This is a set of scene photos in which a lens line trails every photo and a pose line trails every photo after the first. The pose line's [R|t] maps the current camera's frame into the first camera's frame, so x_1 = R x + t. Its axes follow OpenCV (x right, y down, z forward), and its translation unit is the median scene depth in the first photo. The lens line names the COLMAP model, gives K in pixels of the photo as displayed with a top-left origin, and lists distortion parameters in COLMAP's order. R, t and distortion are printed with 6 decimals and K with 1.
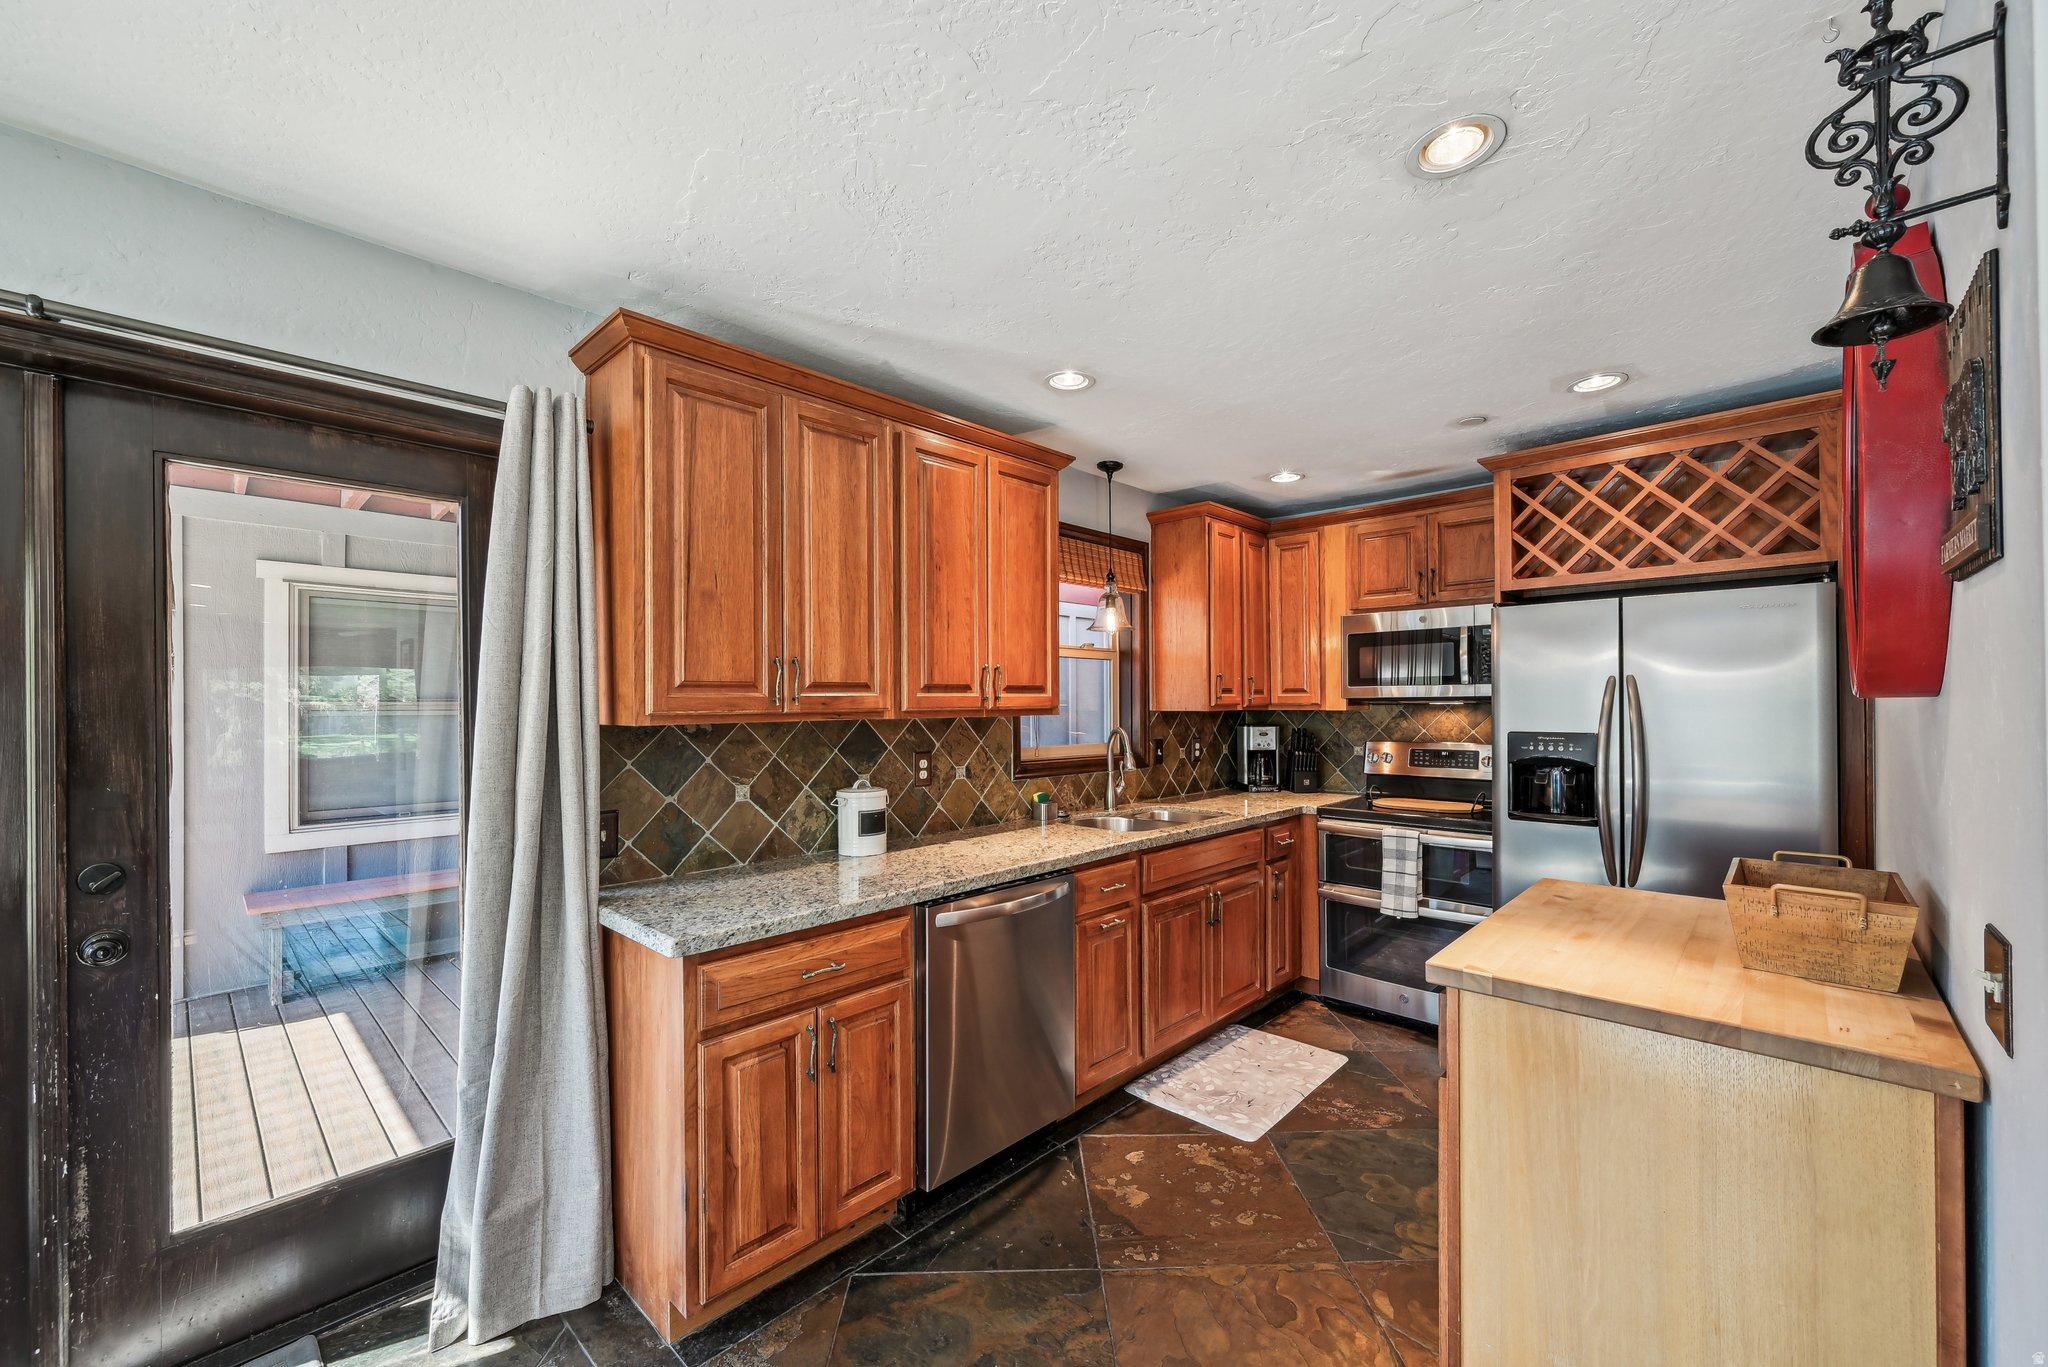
lens RADIAL K [[808.8, 0, 1043.2], [0, 808.8, 696.6], [0, 0, 1]] dist [-0.002912, 0.000553]
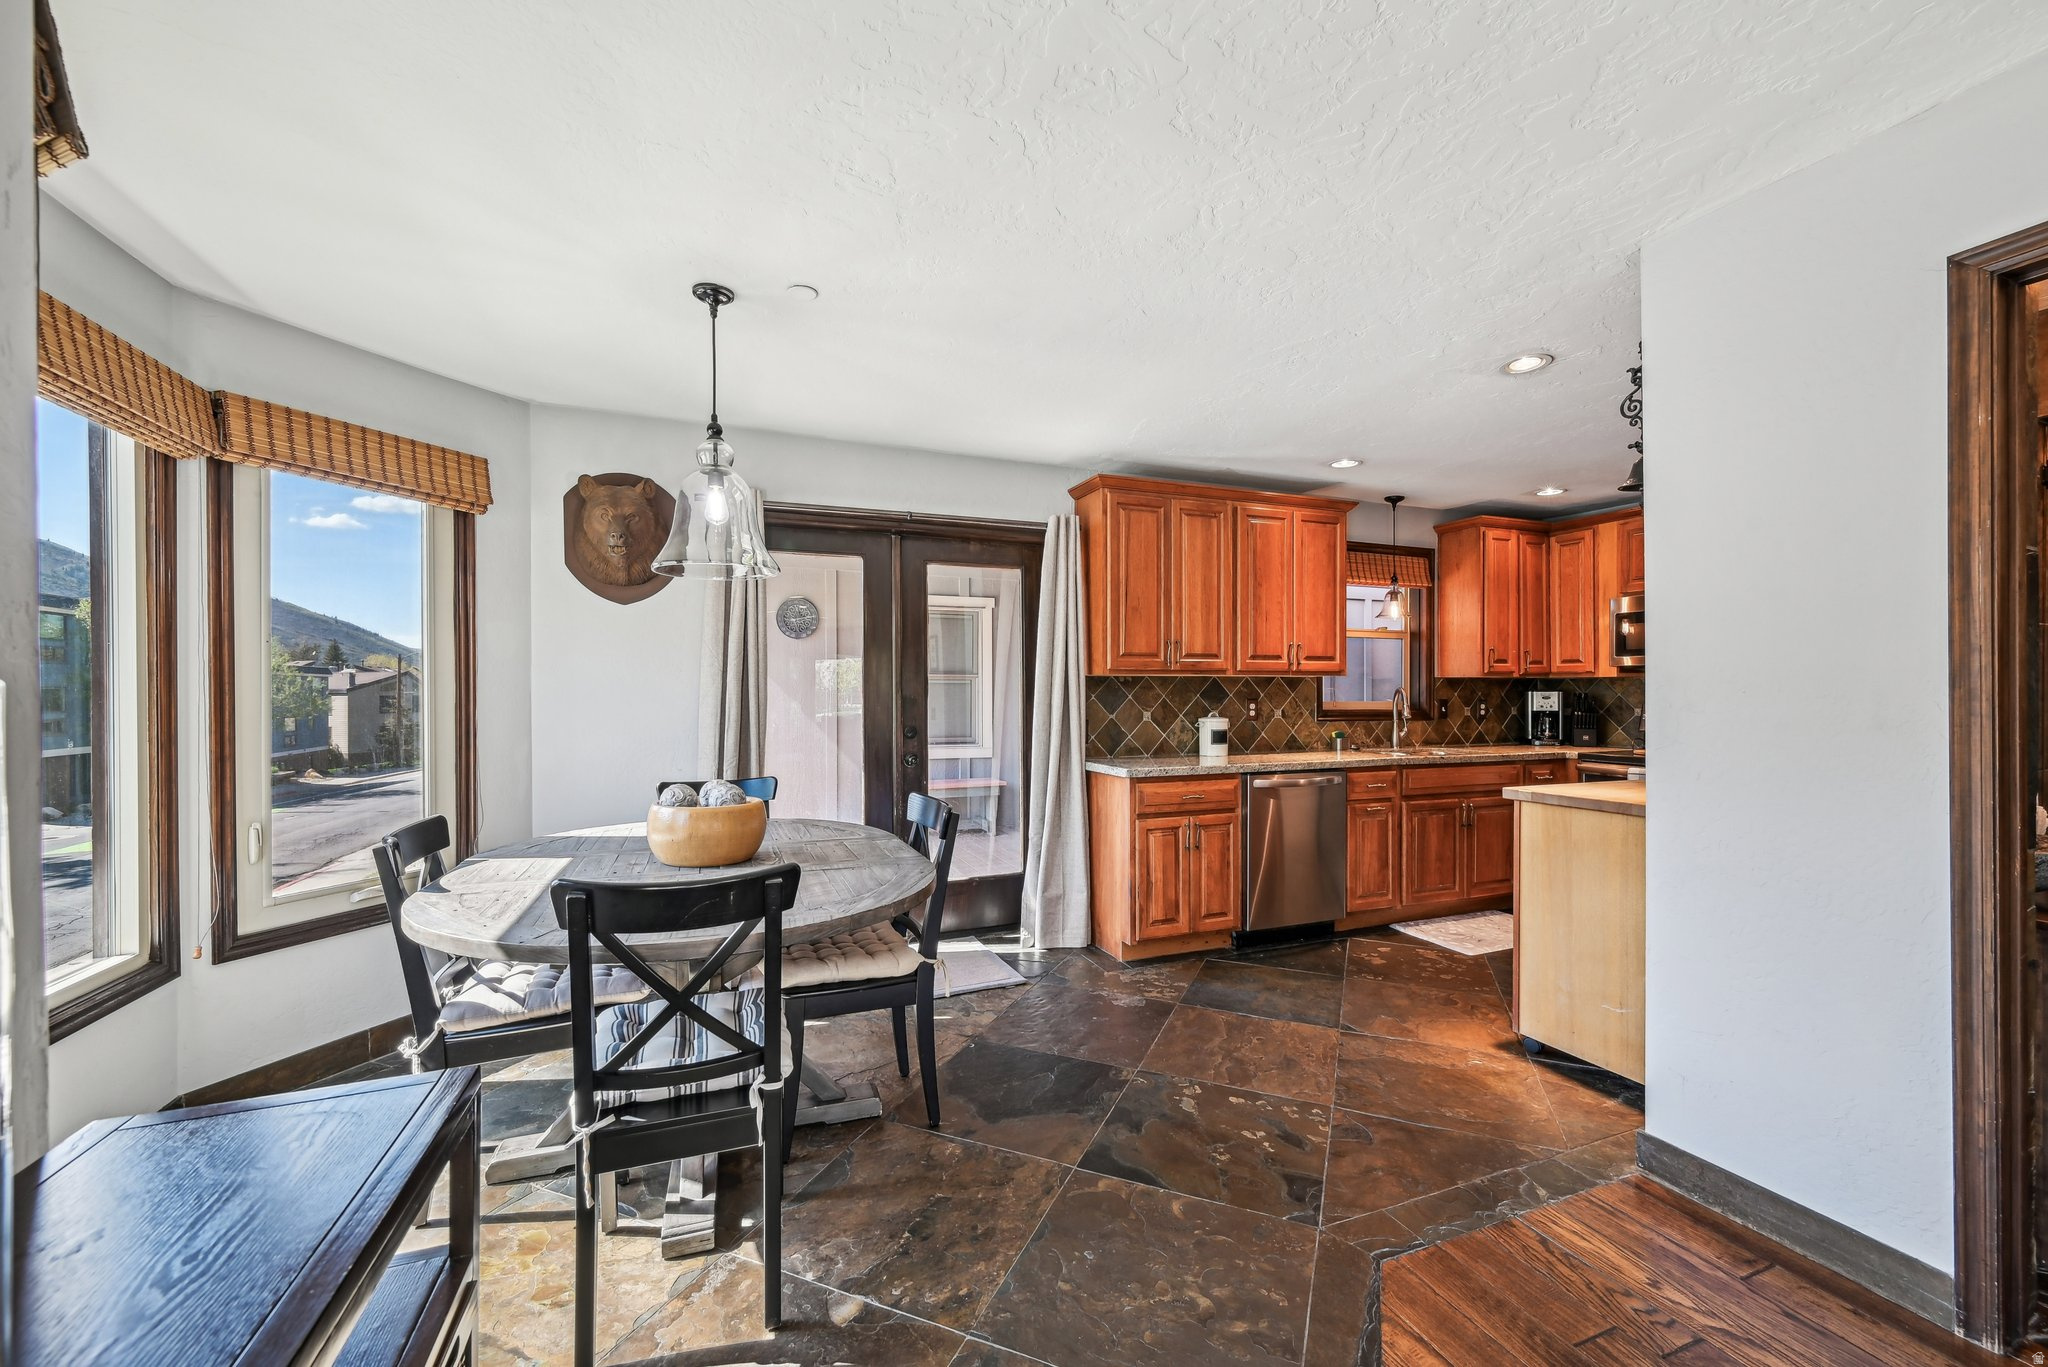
lens RADIAL K [[808.8, 0, 1020.9], [0, 808.8, 686.8], [0, 0, 1]] dist [-0.002912, 0.000553]
pose [[0.897685, 0.005183, -0.440607, 0.158839], [-0.003869, 0.999985, 0.003881, 0.045164], [0.440620, -0.001779, 0.897692, -0.694879]]
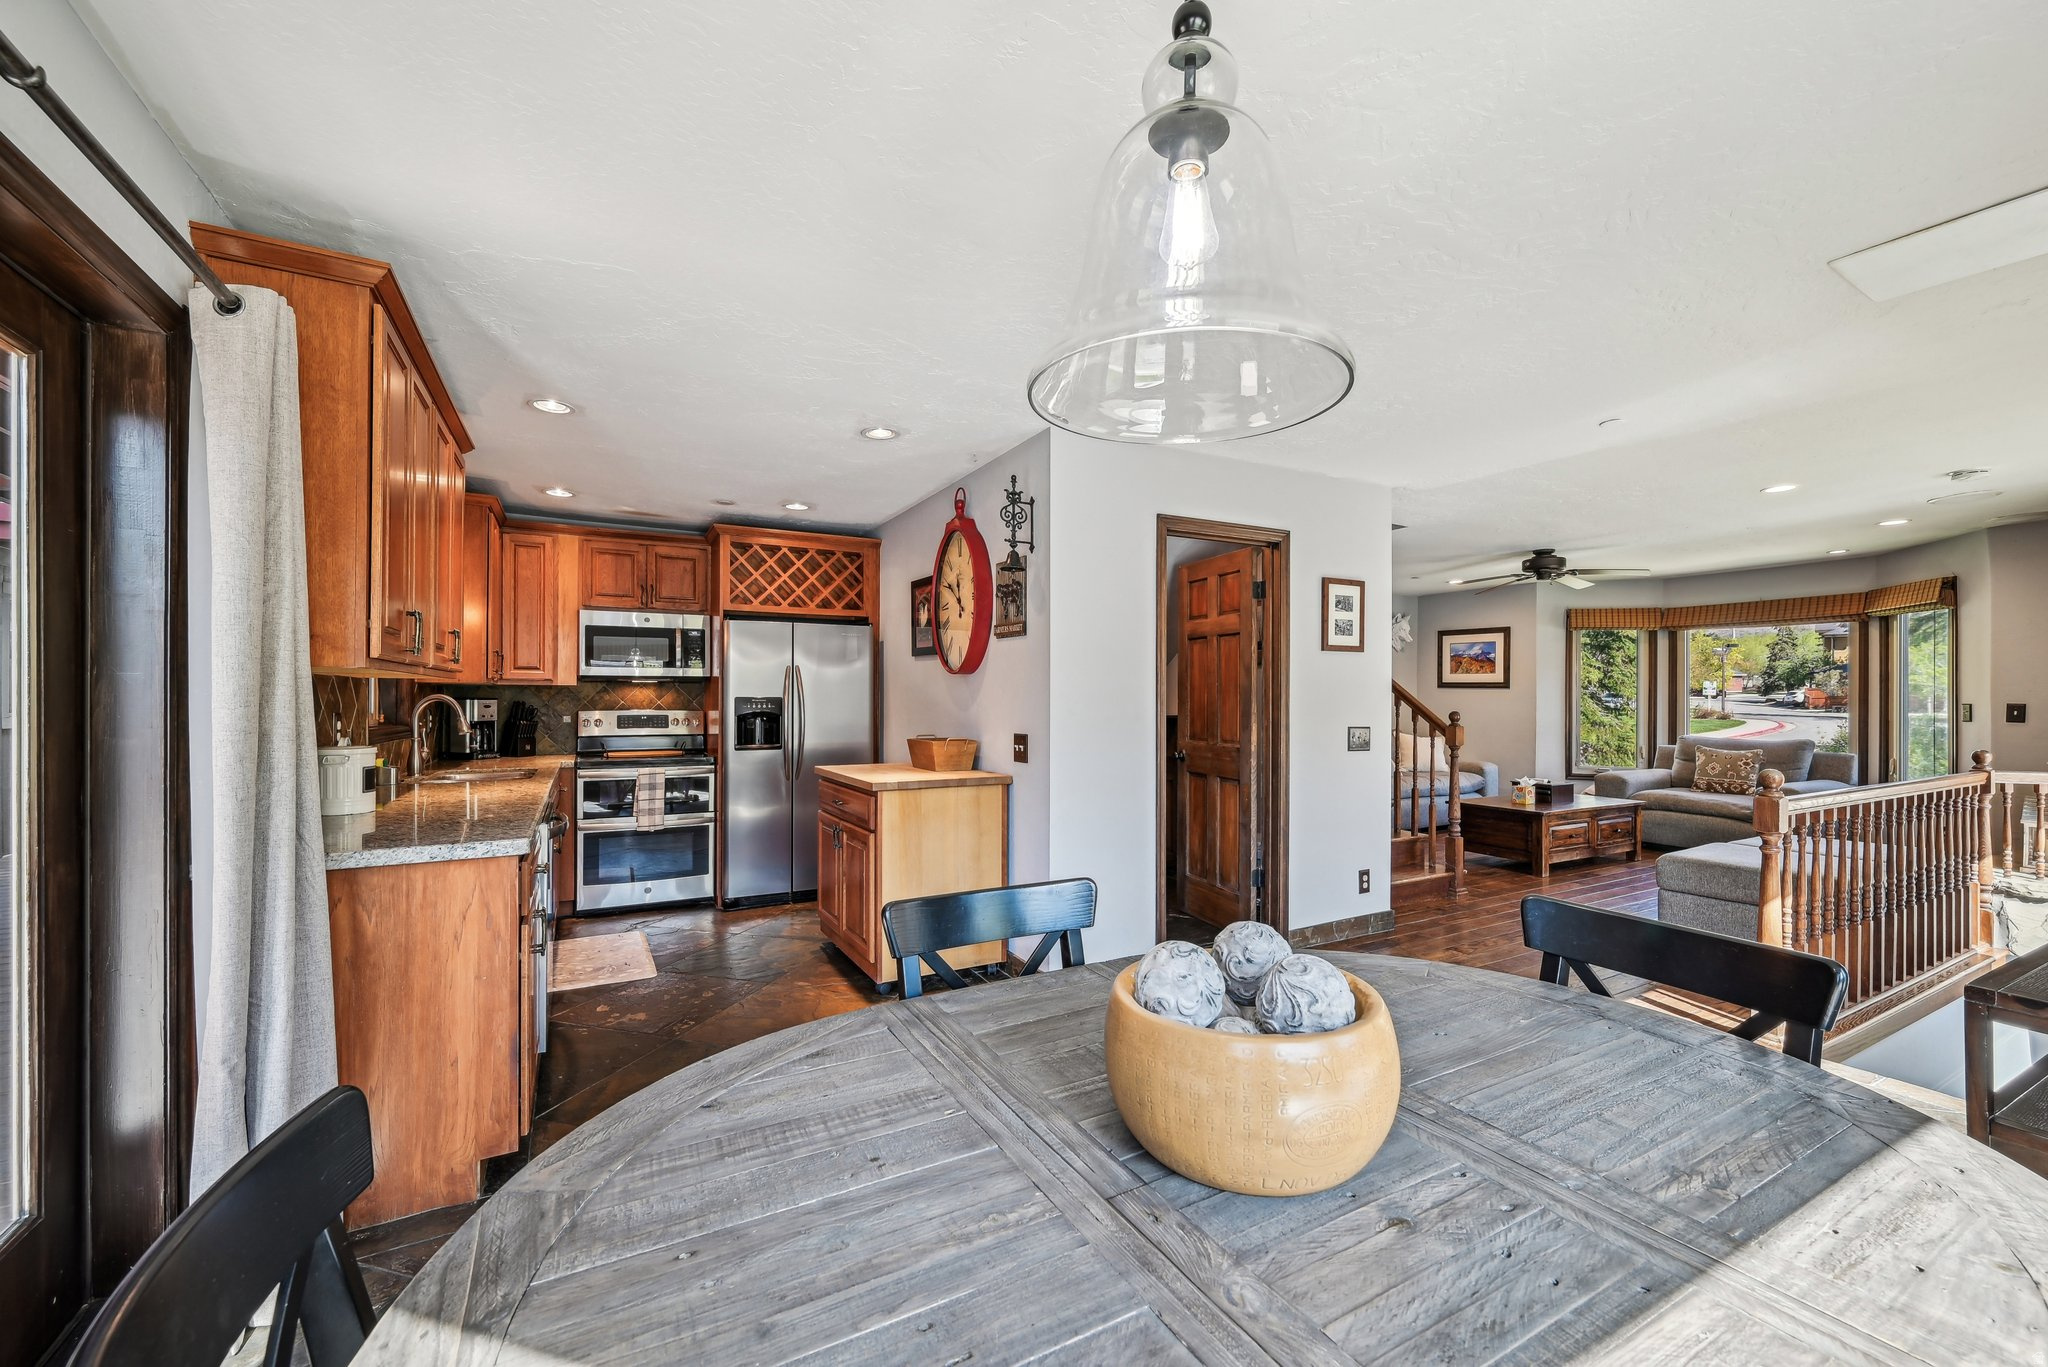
lens RADIAL K [[808.8, 0, 1029.1], [0, 808.8, 692.2], [0, 0, 1]] dist [-0.002912, 0.000553]
pose [[0.308107, 0.012816, 0.951265, -0.882299], [-0.010043, 0.999897, -0.010219, 0.049012], [-0.951299, -0.006405, 0.308204, -0.075571]]
